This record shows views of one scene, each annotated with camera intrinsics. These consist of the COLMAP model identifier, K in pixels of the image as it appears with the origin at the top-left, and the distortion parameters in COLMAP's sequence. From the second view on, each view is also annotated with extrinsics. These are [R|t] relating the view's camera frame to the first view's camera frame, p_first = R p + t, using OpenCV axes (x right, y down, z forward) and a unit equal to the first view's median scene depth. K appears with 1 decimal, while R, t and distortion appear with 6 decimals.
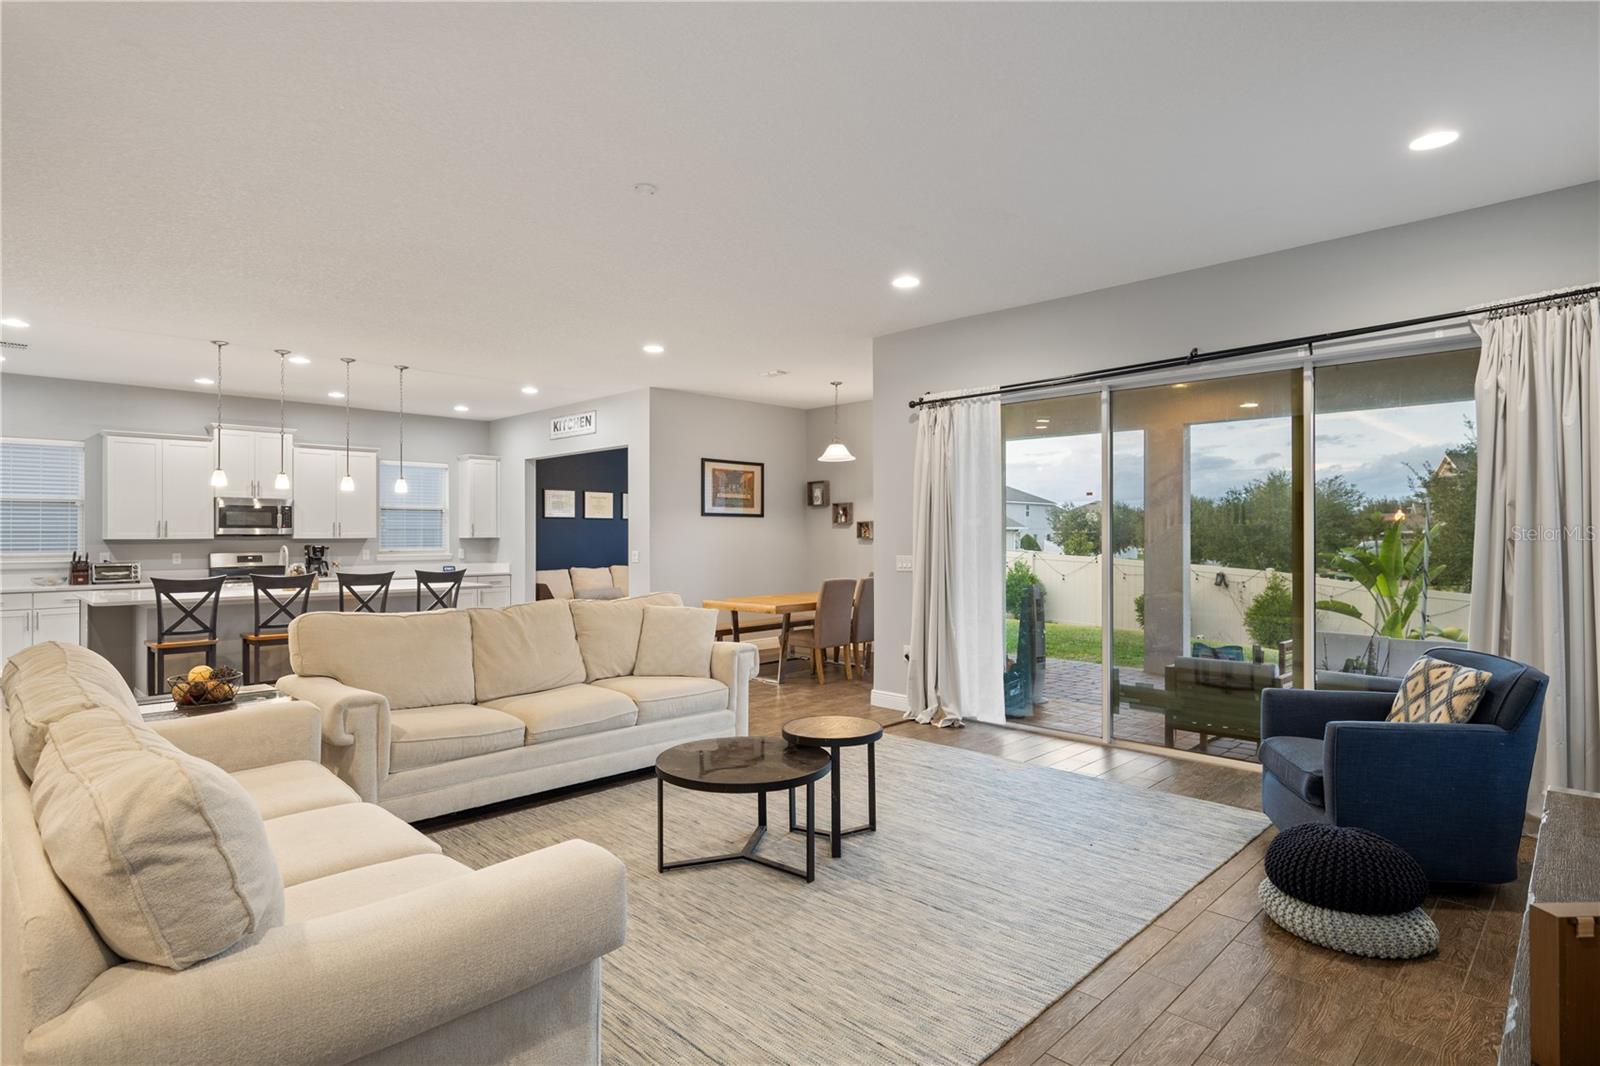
lens RADIAL K [[836.2, 0, 799.6], [0, 836.2, 530.7], [0, 0, 1]] dist [-0.000444, -0.000729]
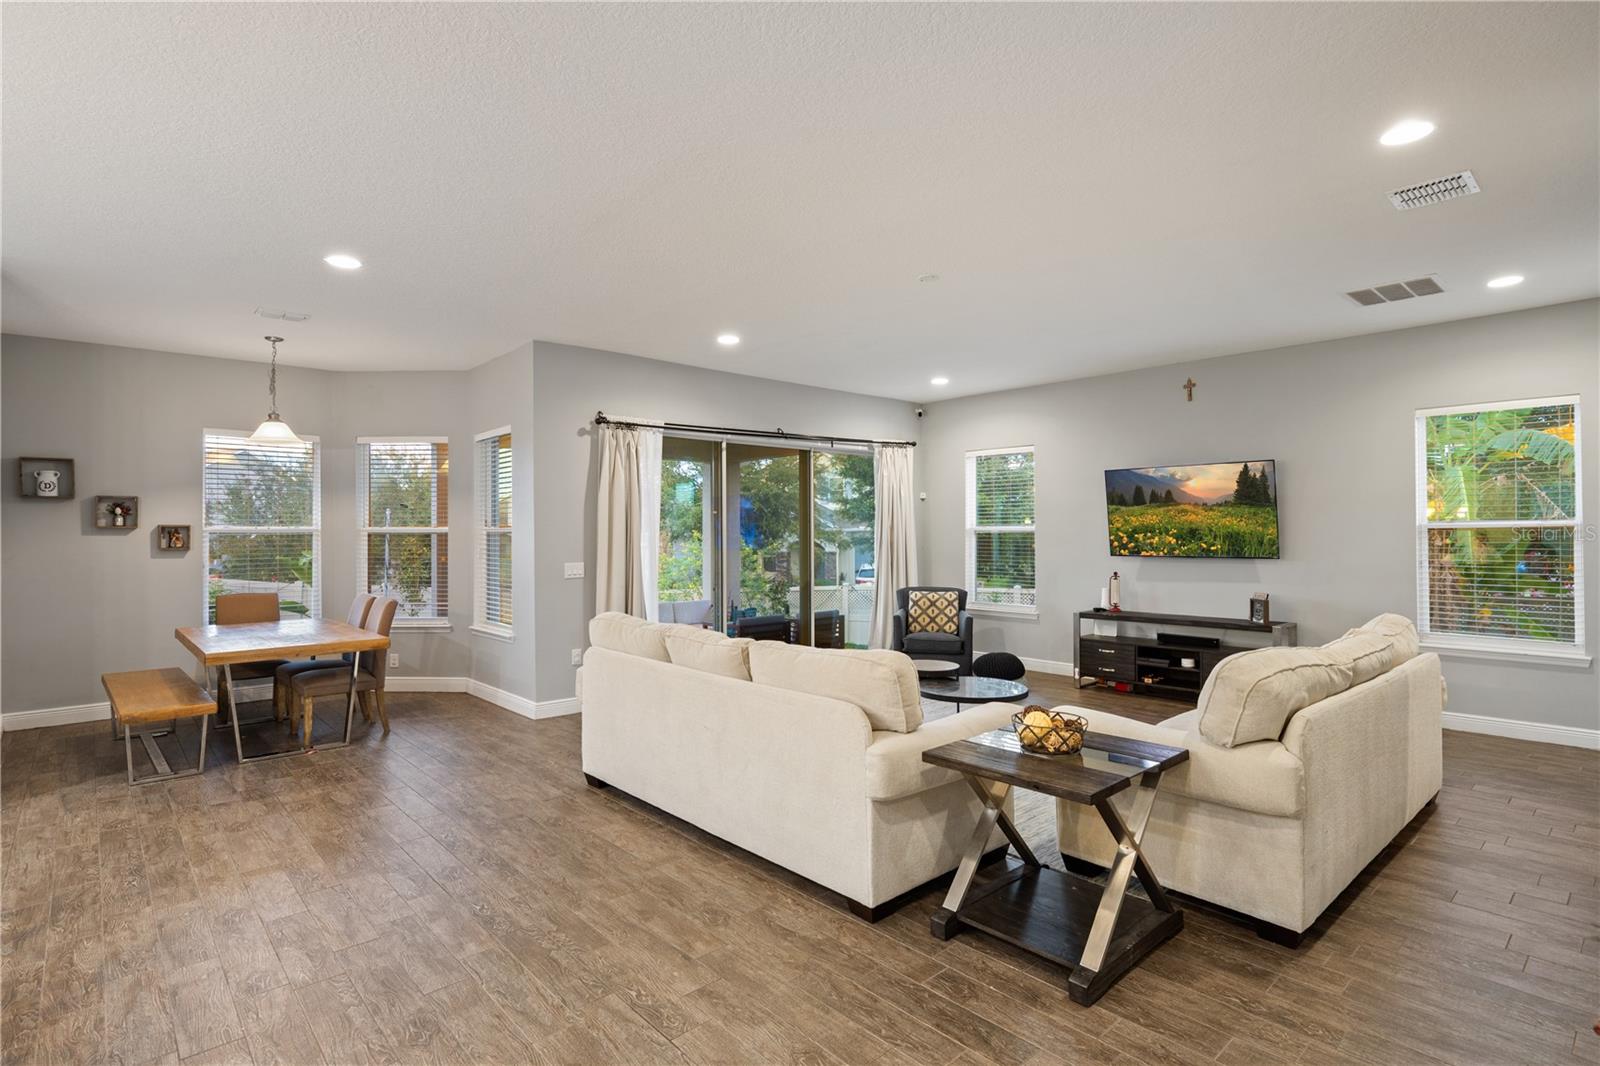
lens RADIAL K [[795.2, 0, 802.6], [0, 795.2, 531.9], [0, 0, 1]] dist [0.005847, -0.000167]
pose [[0.054524, 0.000737, 0.998512, -1.239192], [-0.000444, 1.000000, -0.000713, -0.012646], [-0.998512, -0.000405, 0.054525, 0.974597]]
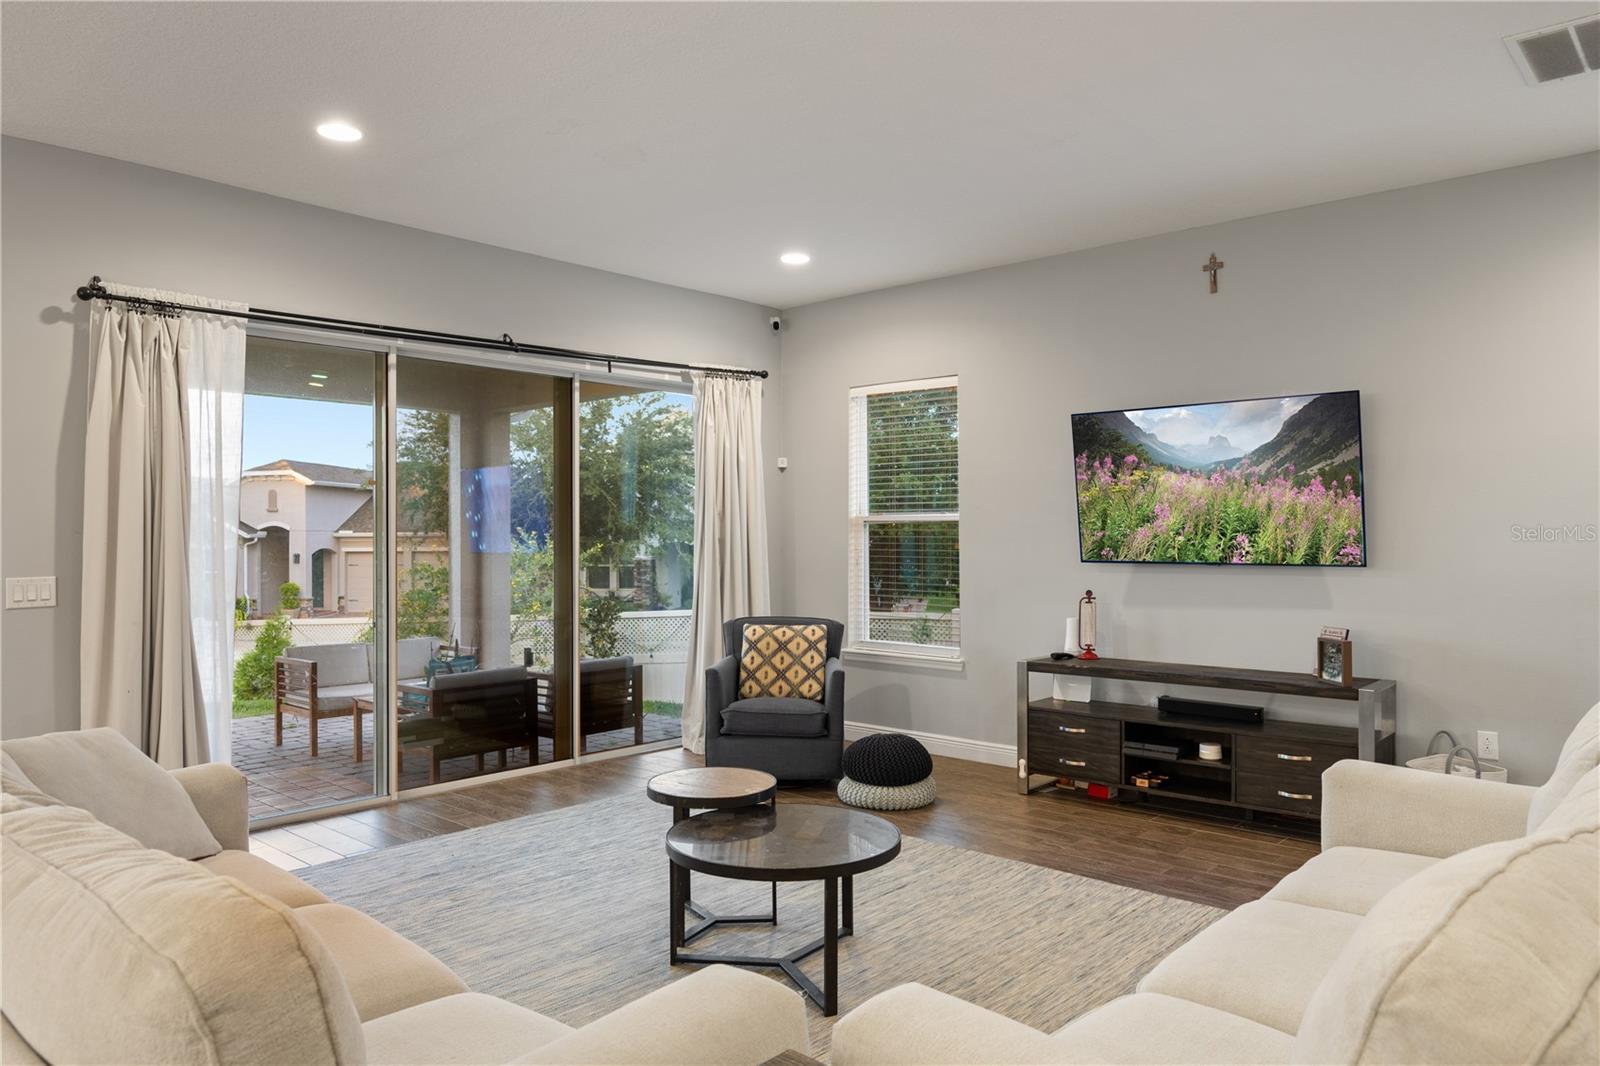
lens RADIAL K [[1063.5, 0, 801.7], [0, 1063.5, 536.3], [0, 0, 1]] dist [-0.002533, 0.004412]
pose [[-0.041379, -0.001970, 0.999142, -0.805433], [-0.002171, 0.999996, 0.001882, 0.002937], [-0.999141, -0.002091, -0.041384, 0.810214]]
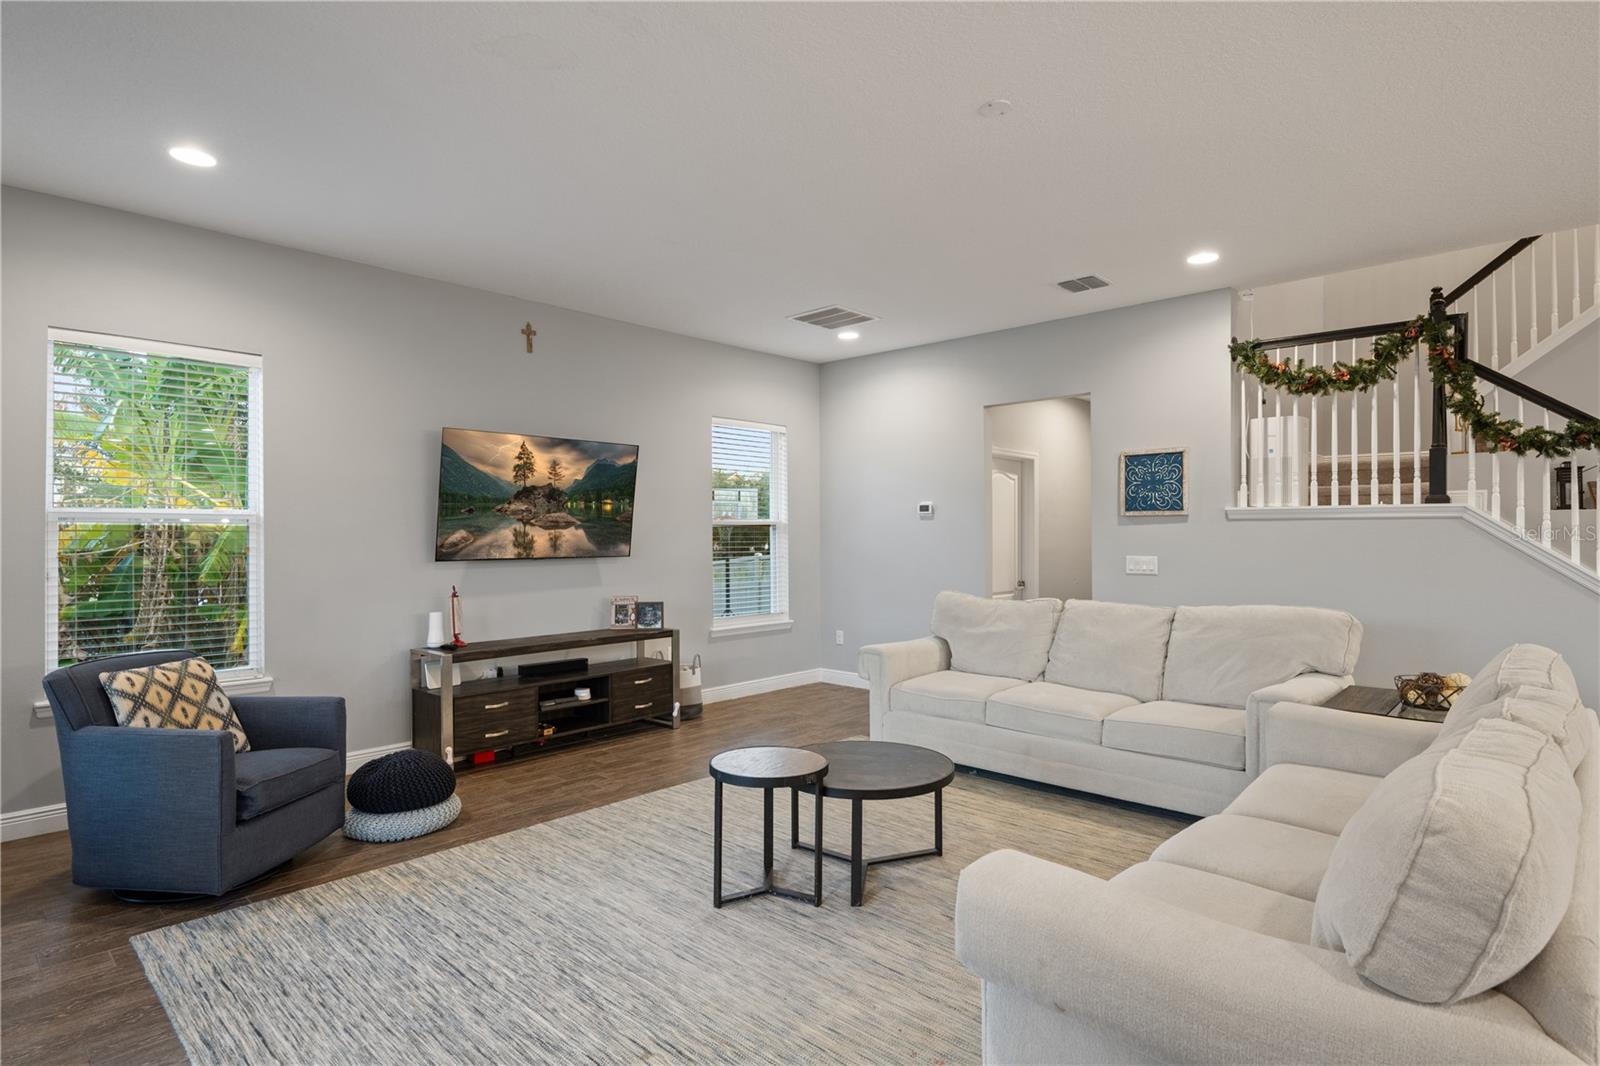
lens RADIAL K [[836.2, 0, 800.7], [0, 836.2, 527.8], [0, 0, 1]] dist [-0.000444, -0.000729]
pose [[-0.999763, 0.002588, -0.021606, 0.021166], [0.002869, 0.999911, -0.013011, 0.007502], [0.021570, -0.013070, -0.999682, 1.564492]]
